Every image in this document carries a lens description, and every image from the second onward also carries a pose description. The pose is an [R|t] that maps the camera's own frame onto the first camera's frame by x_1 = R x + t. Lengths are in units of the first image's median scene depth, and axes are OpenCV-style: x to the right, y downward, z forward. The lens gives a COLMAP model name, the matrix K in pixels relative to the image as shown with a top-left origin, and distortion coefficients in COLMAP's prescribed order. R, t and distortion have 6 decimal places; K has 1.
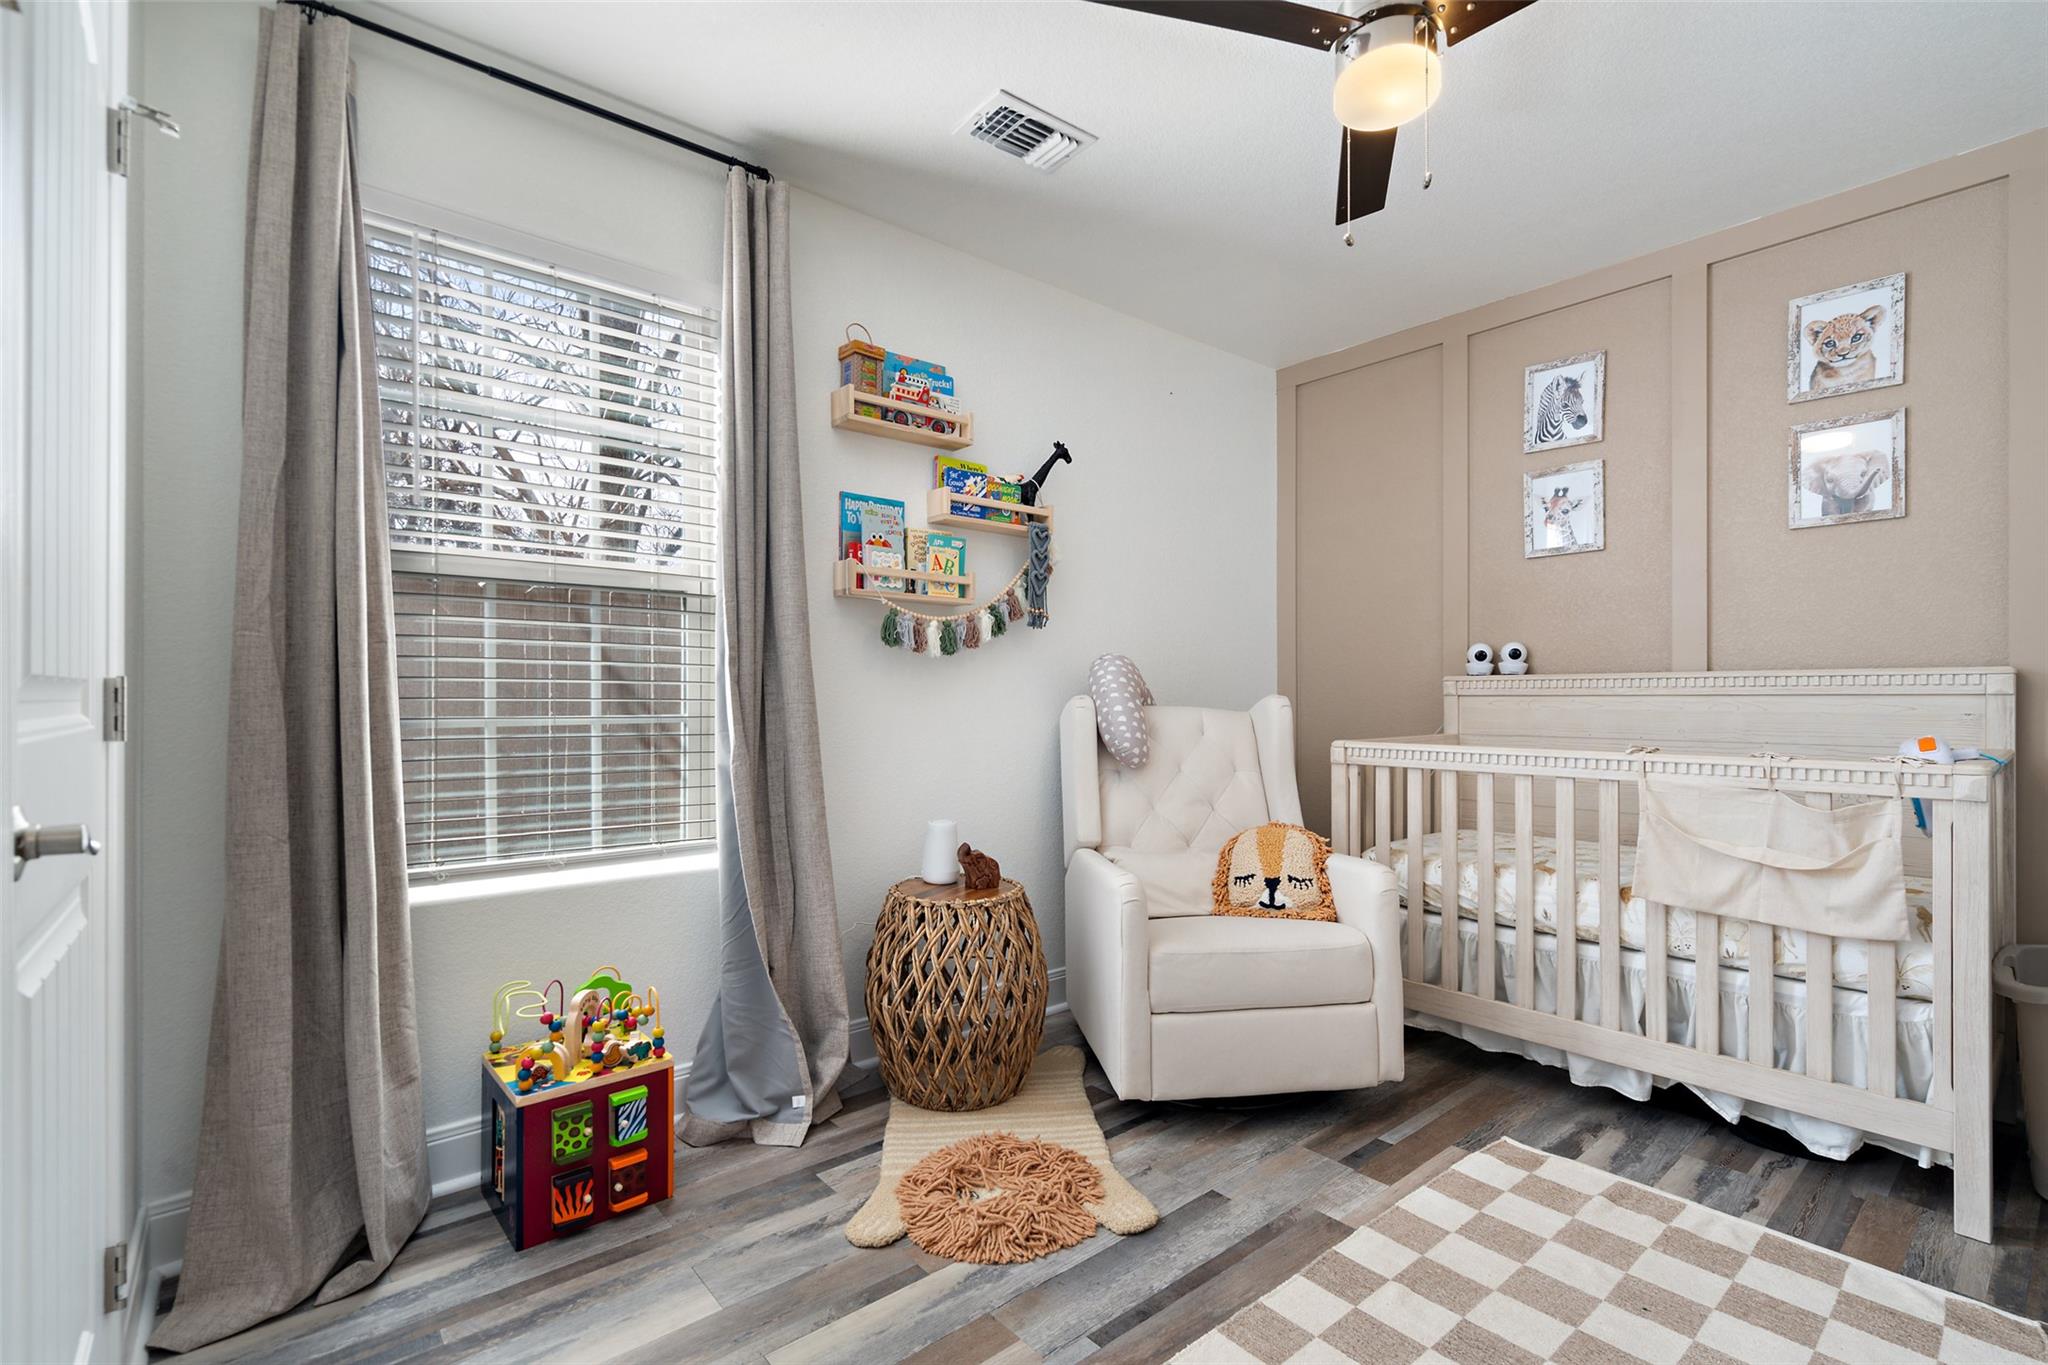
lens RADIAL K [[925.2, 0, 1026.4], [0, 925.2, 694.8], [0, 0, 1]] dist [-0.002563, 0.000444]
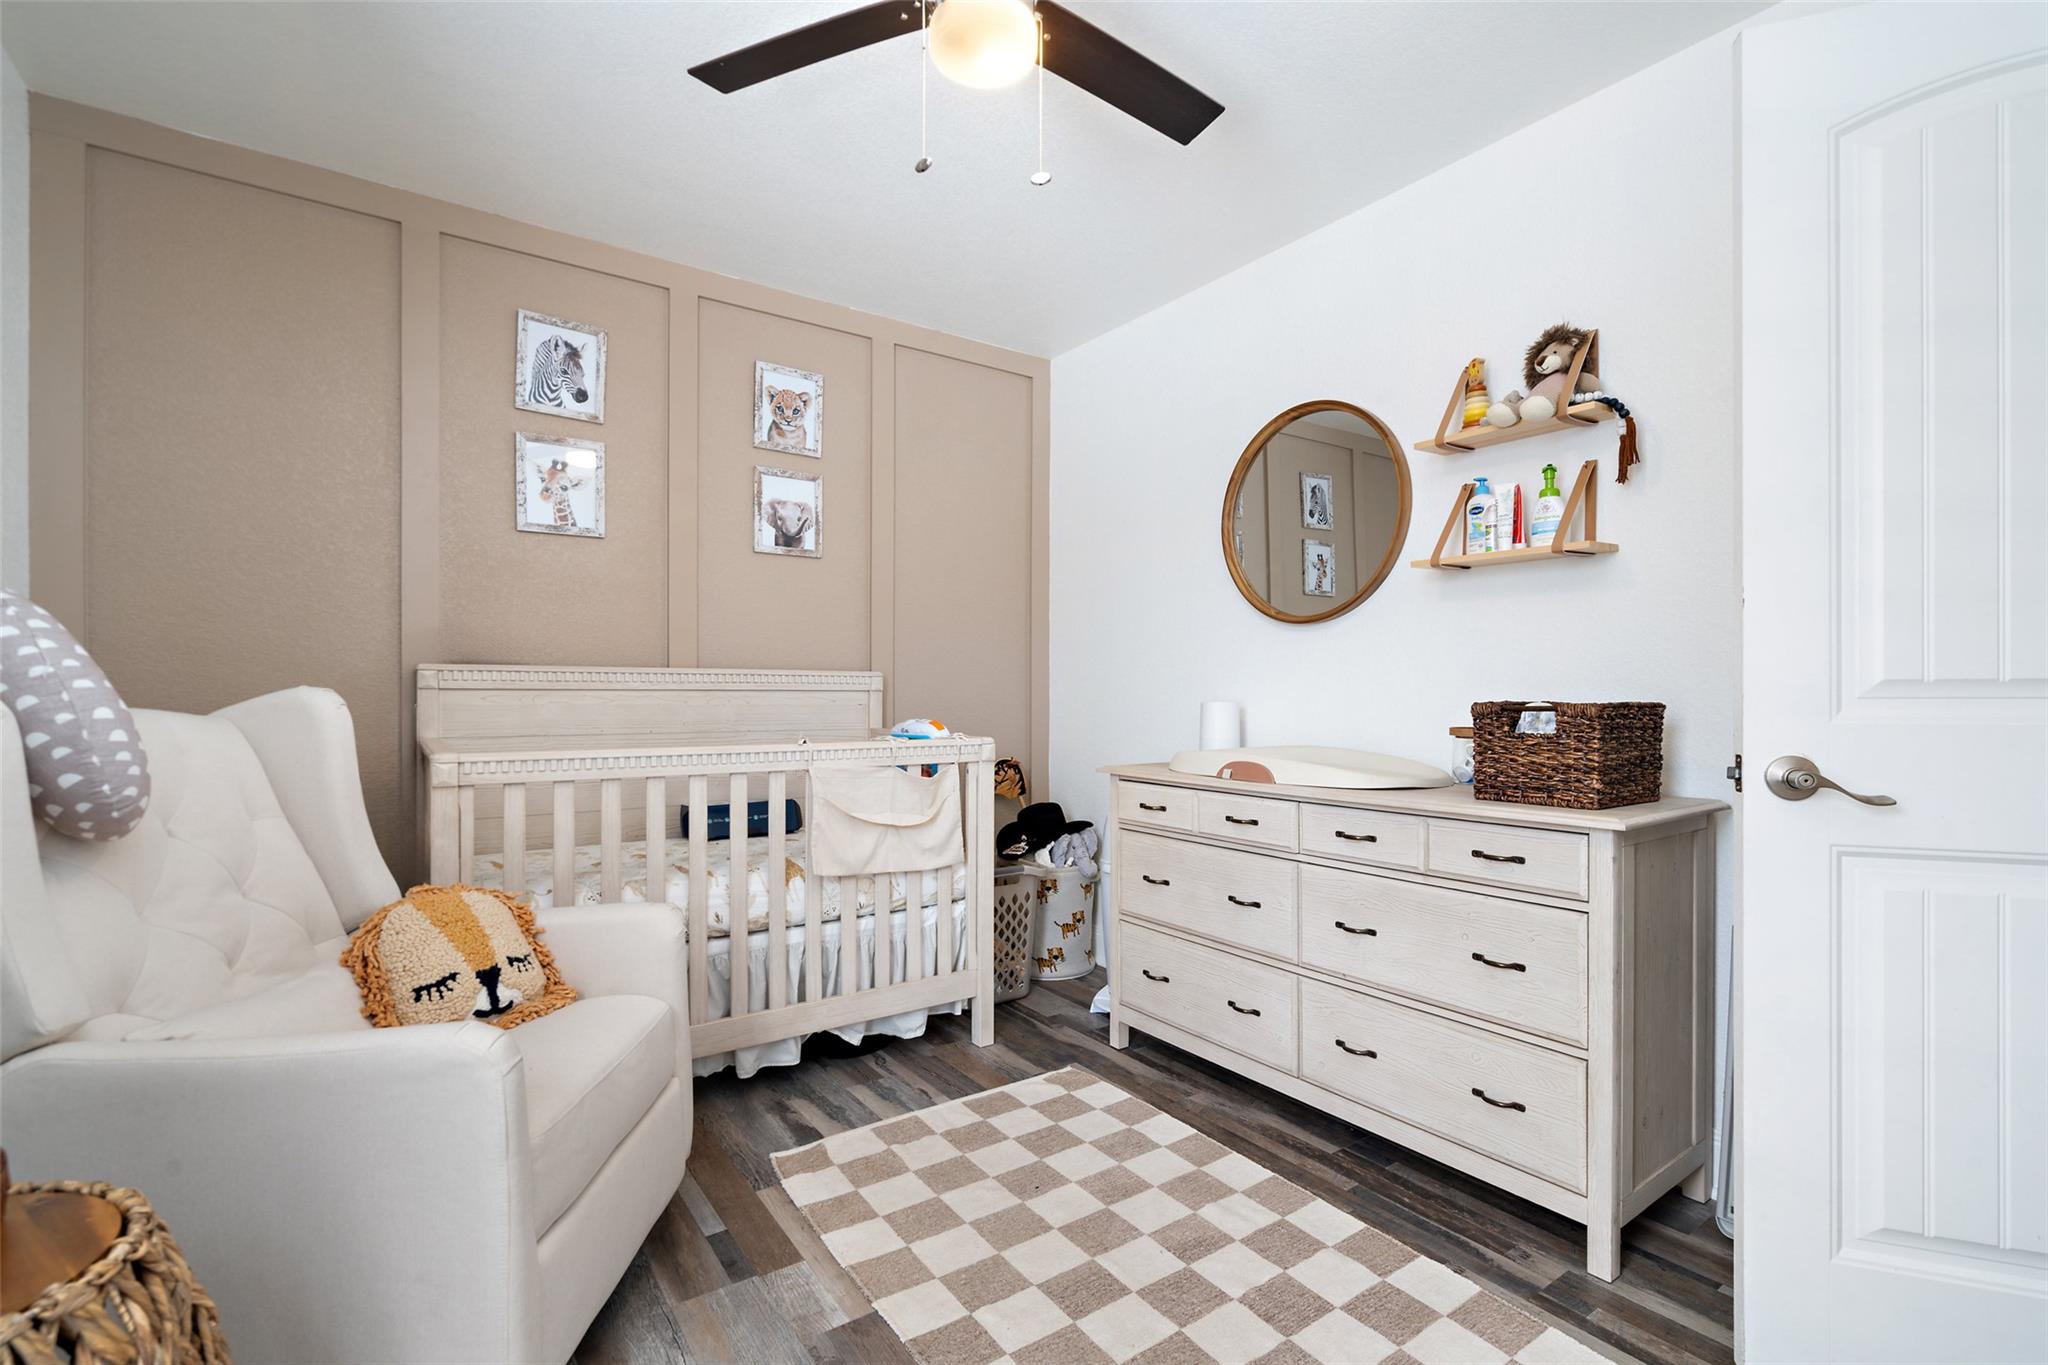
lens RADIAL K [[925.2, 0, 1026.4], [0, 925.2, 694.8], [0, 0, 1]] dist [-0.002563, 0.000444]
pose [[0.080653, -0.000482, 0.996742, -0.360405], [-0.004768, 0.999988, 0.000869, 0.003480], [-0.996731, -0.004823, 0.080650, 0.587047]]
